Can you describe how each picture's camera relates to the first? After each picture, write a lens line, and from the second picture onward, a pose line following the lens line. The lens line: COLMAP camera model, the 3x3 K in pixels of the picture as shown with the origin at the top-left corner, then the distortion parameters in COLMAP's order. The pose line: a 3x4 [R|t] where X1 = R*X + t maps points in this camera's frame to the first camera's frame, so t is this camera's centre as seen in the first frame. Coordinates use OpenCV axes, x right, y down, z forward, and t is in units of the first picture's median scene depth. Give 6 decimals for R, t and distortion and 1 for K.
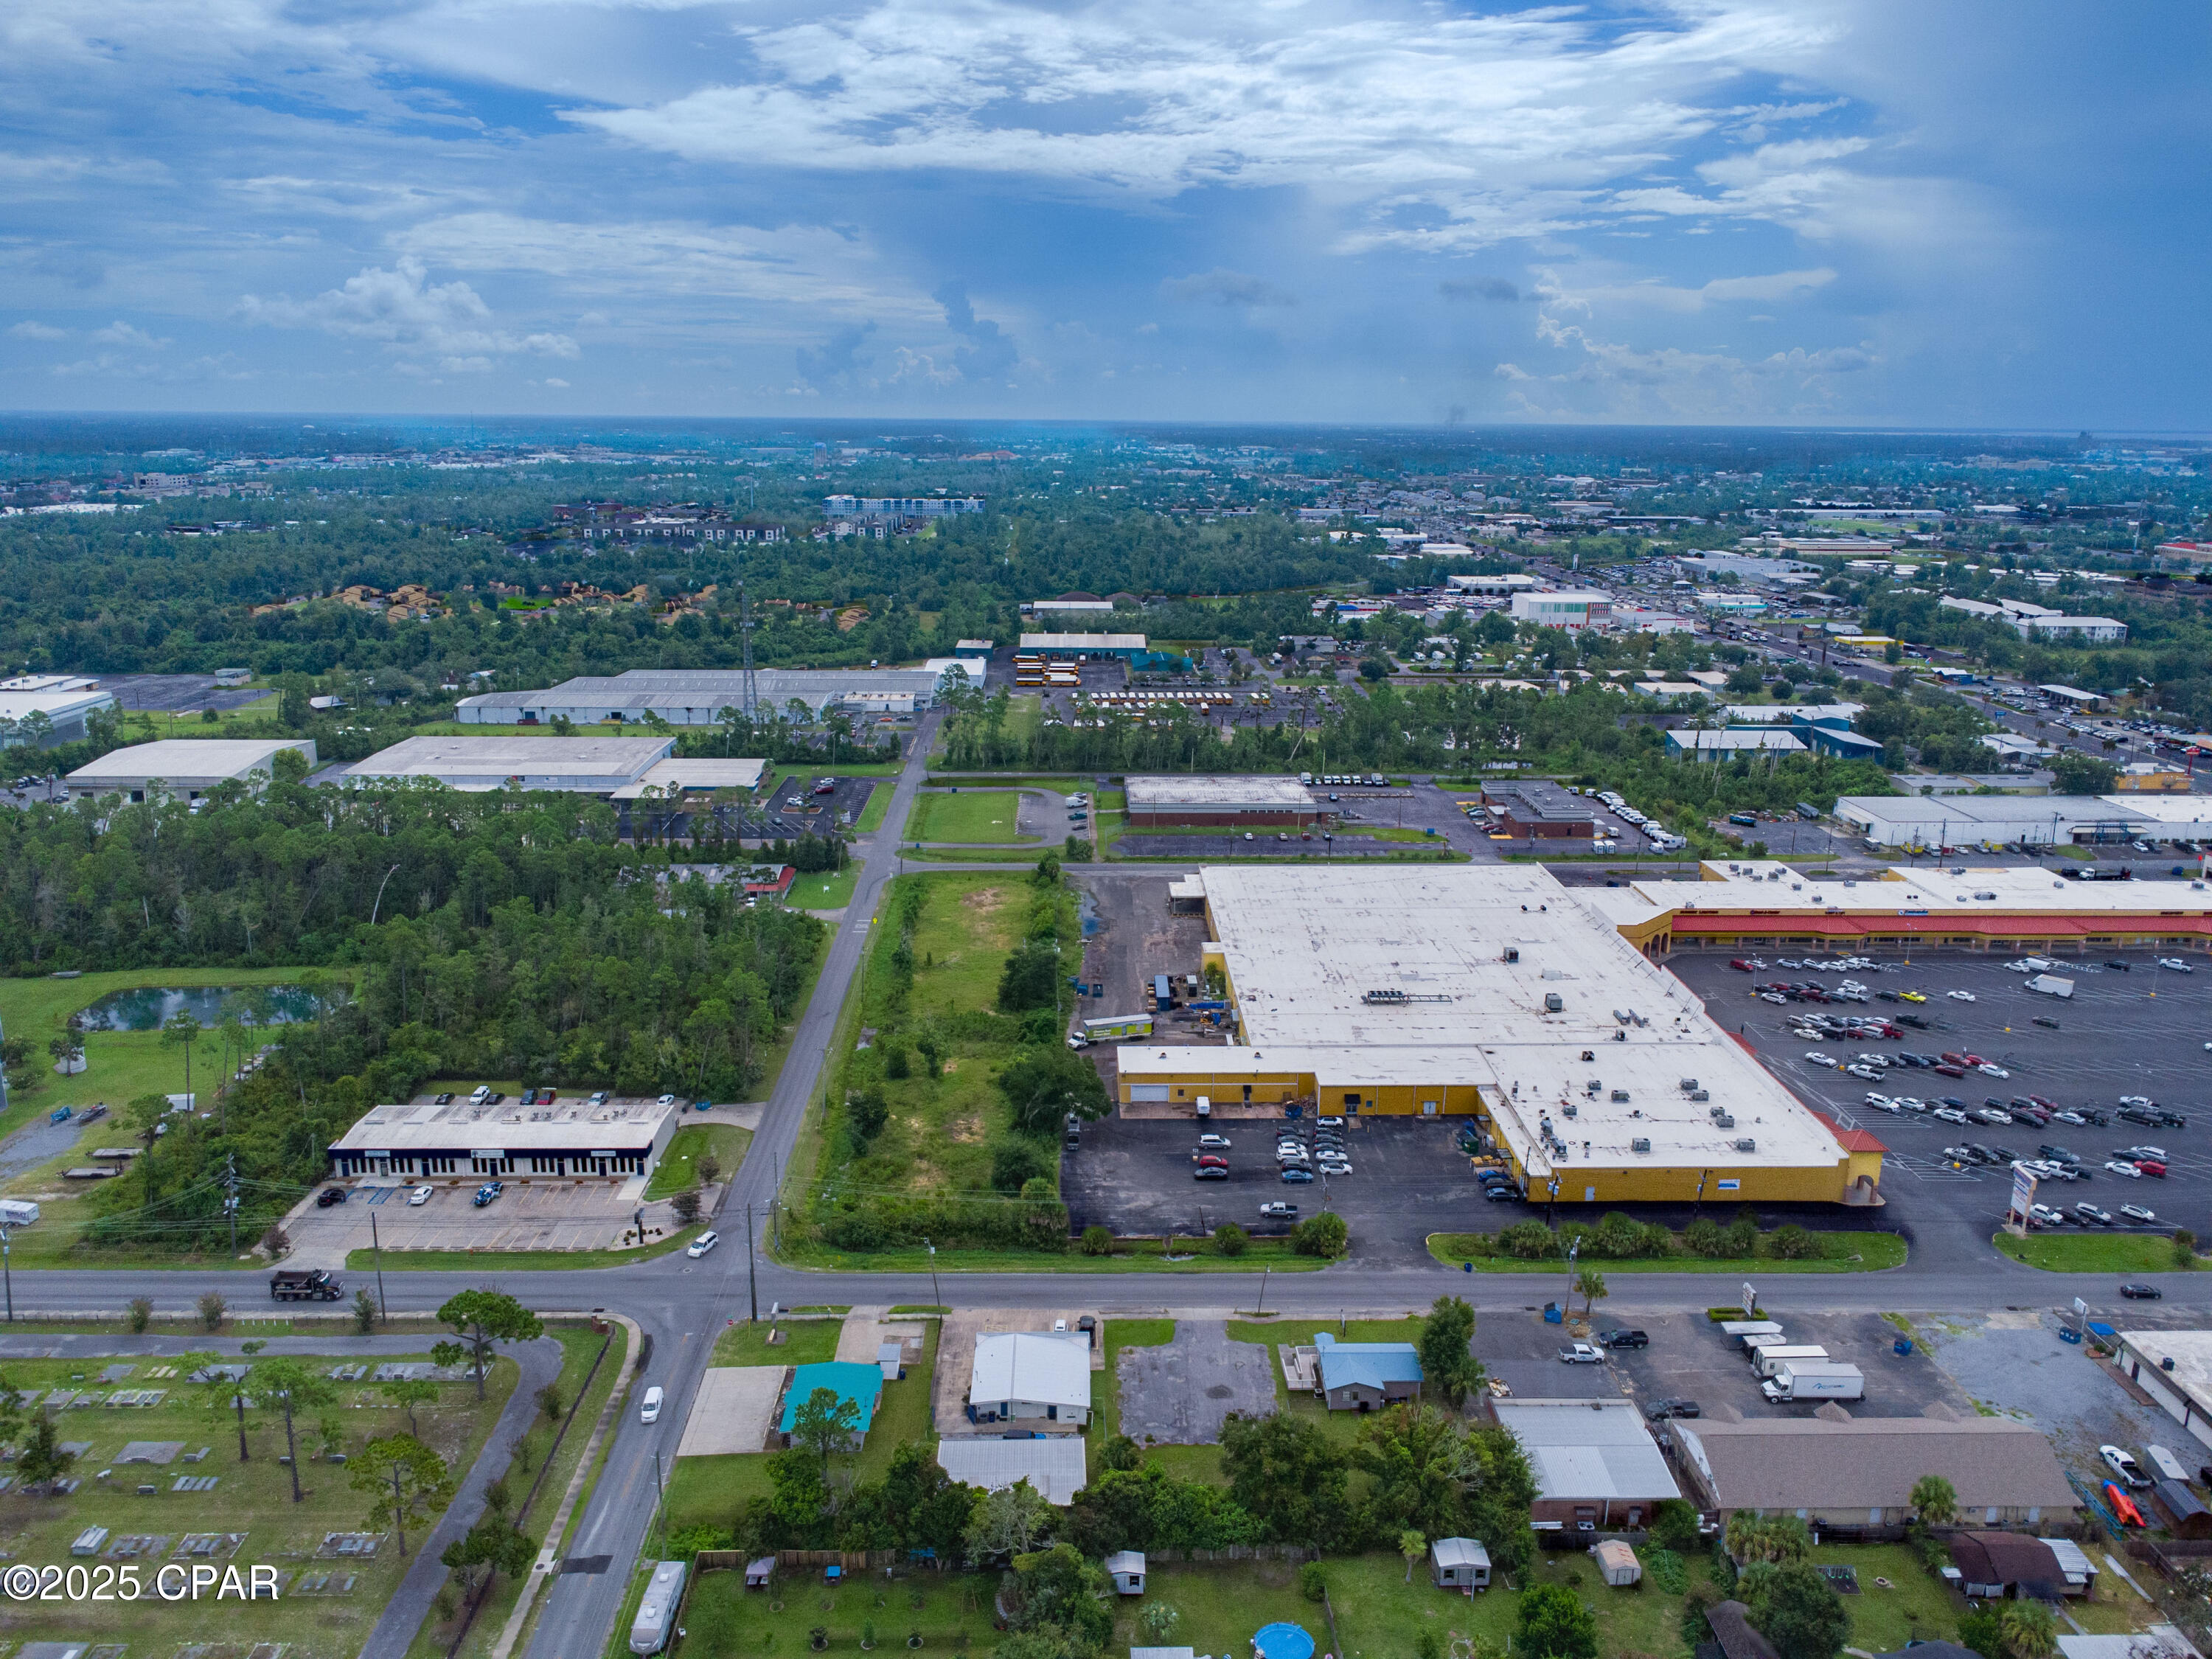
lens RADIAL K [[1607.5, 0, 1106.0], [0, 1607.5, 829.5], [0, 0, 1]] dist [0.006136, 0.001653]
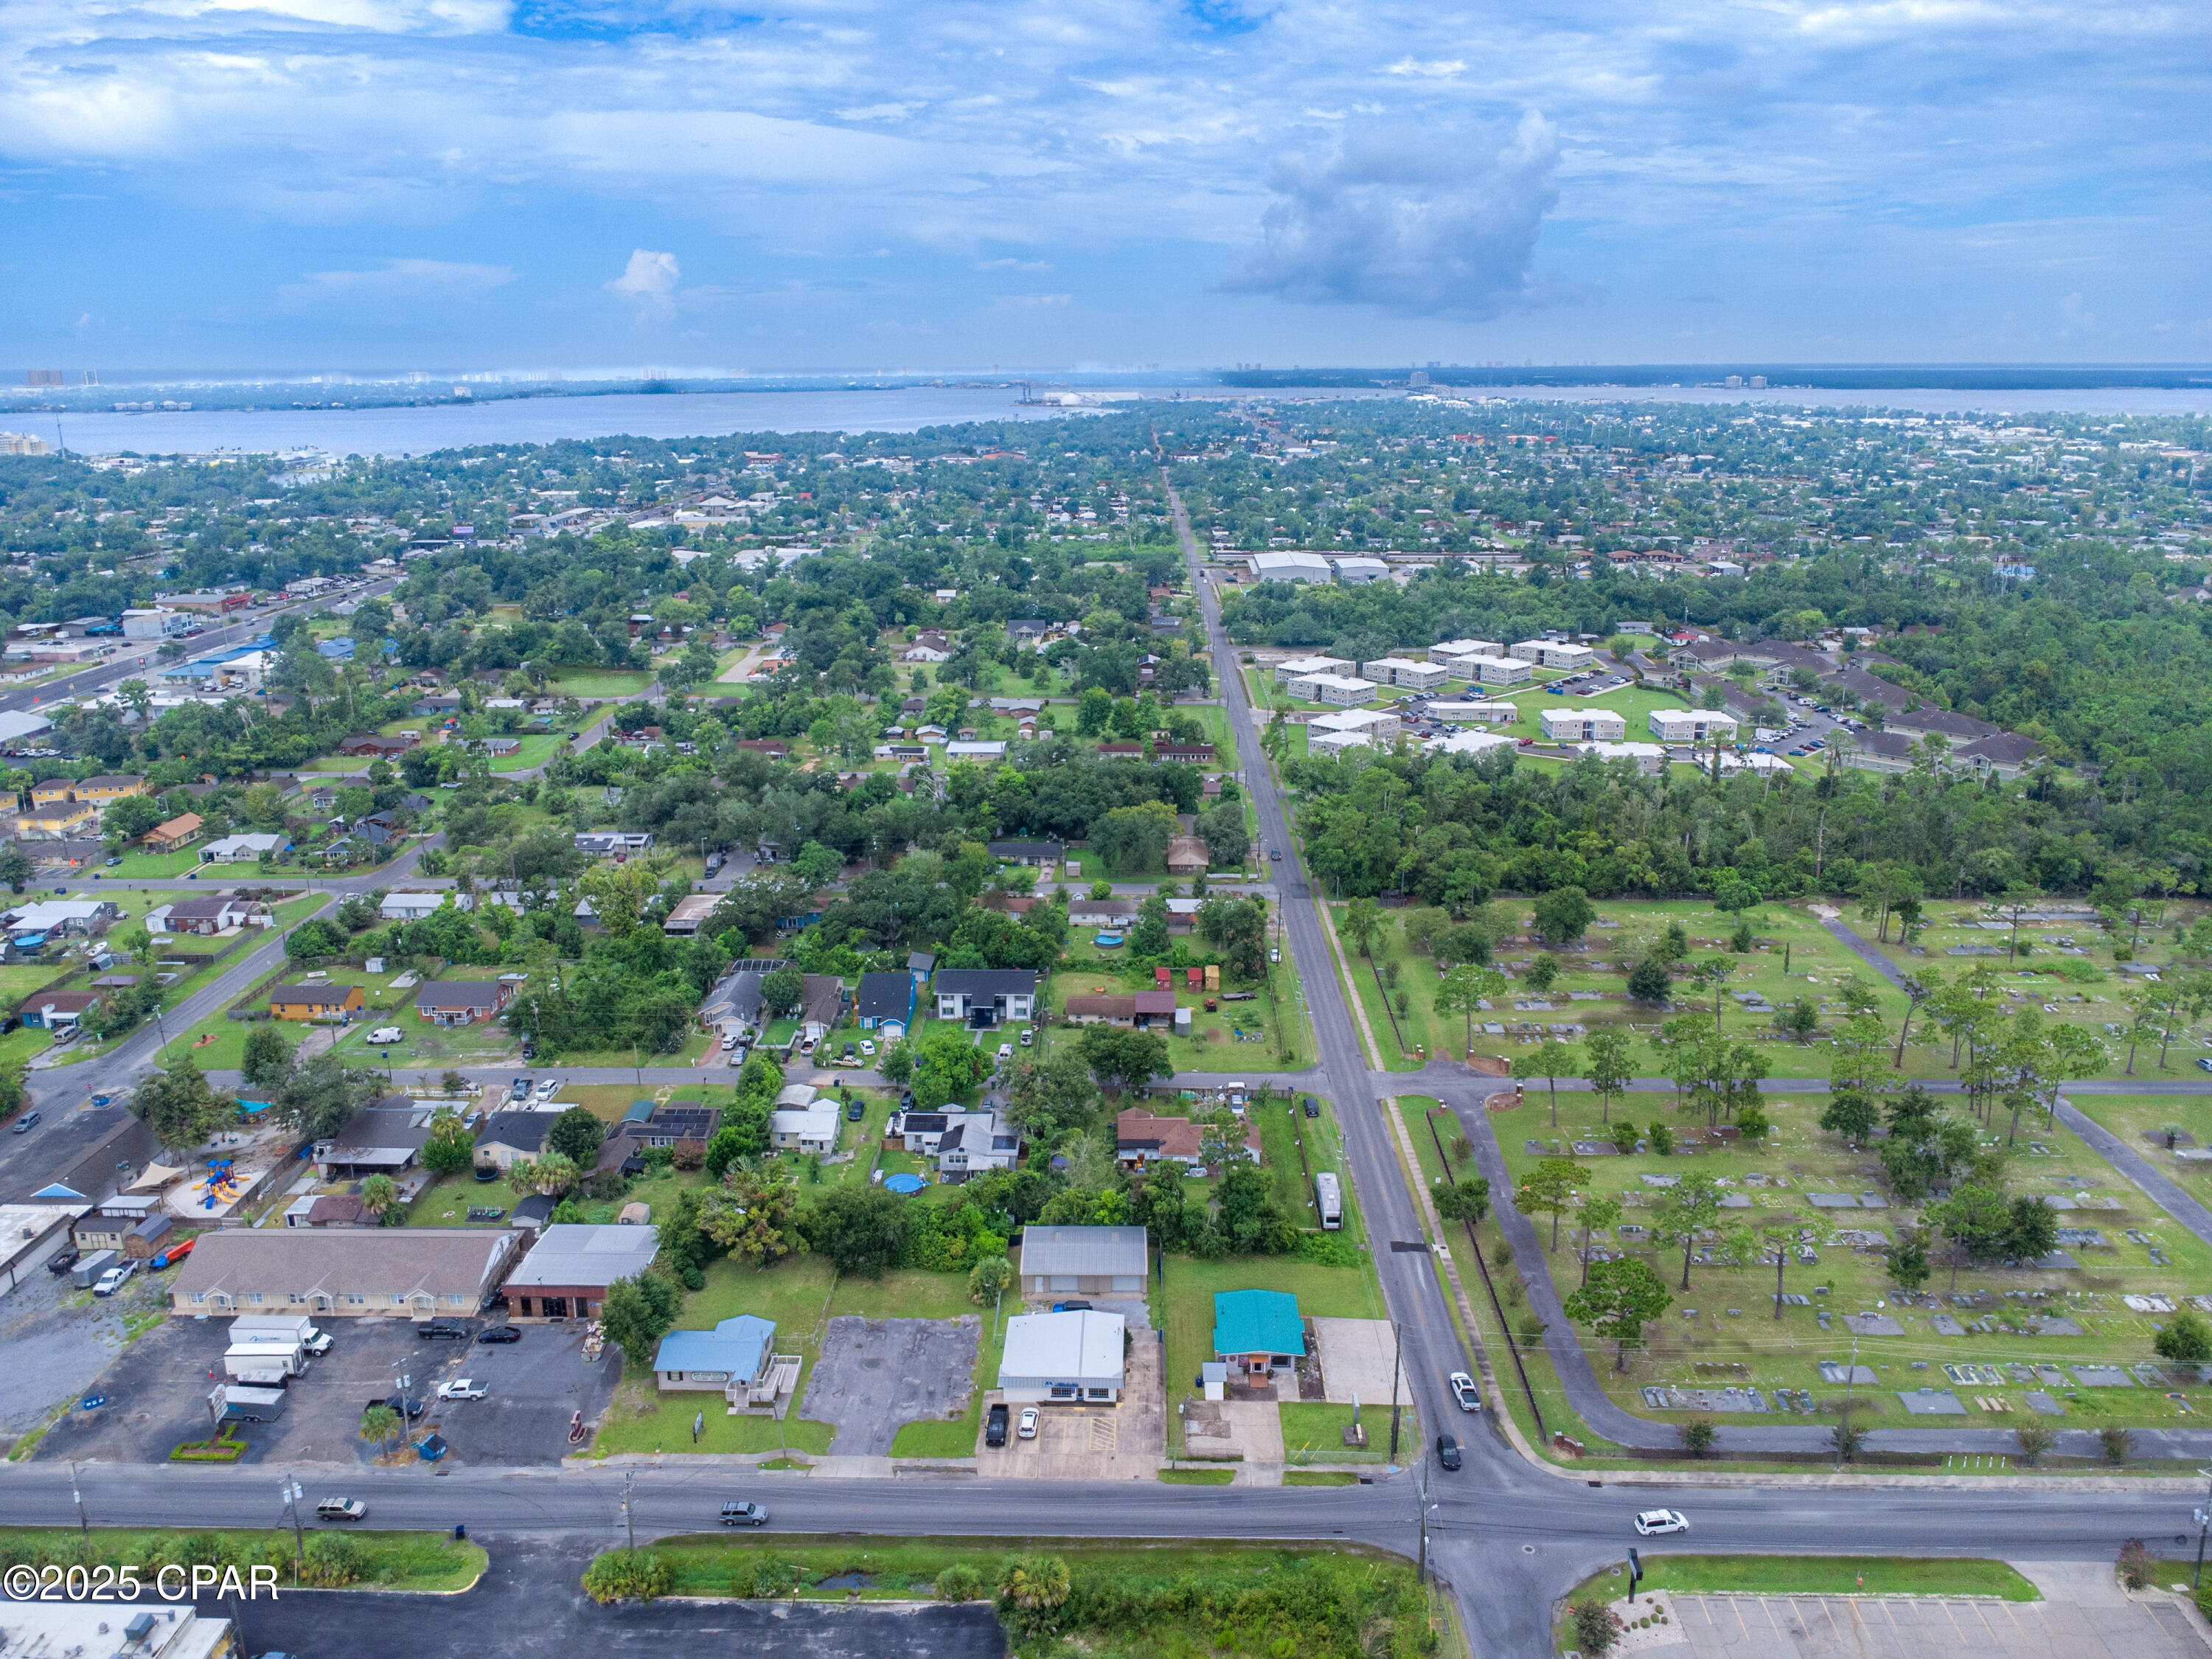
lens RADIAL K [[1656.5, 0, 1106.0], [0, 1656.5, 829.5], [0, 0, 1]] dist [0.005169, 0.006118]
pose [[-0.998955, -0.017669, 0.042144, -0.086094], [0.006128, 0.862109, 0.506686, -0.351597], [-0.045285, 0.506415, -0.861100, 1.349488]]
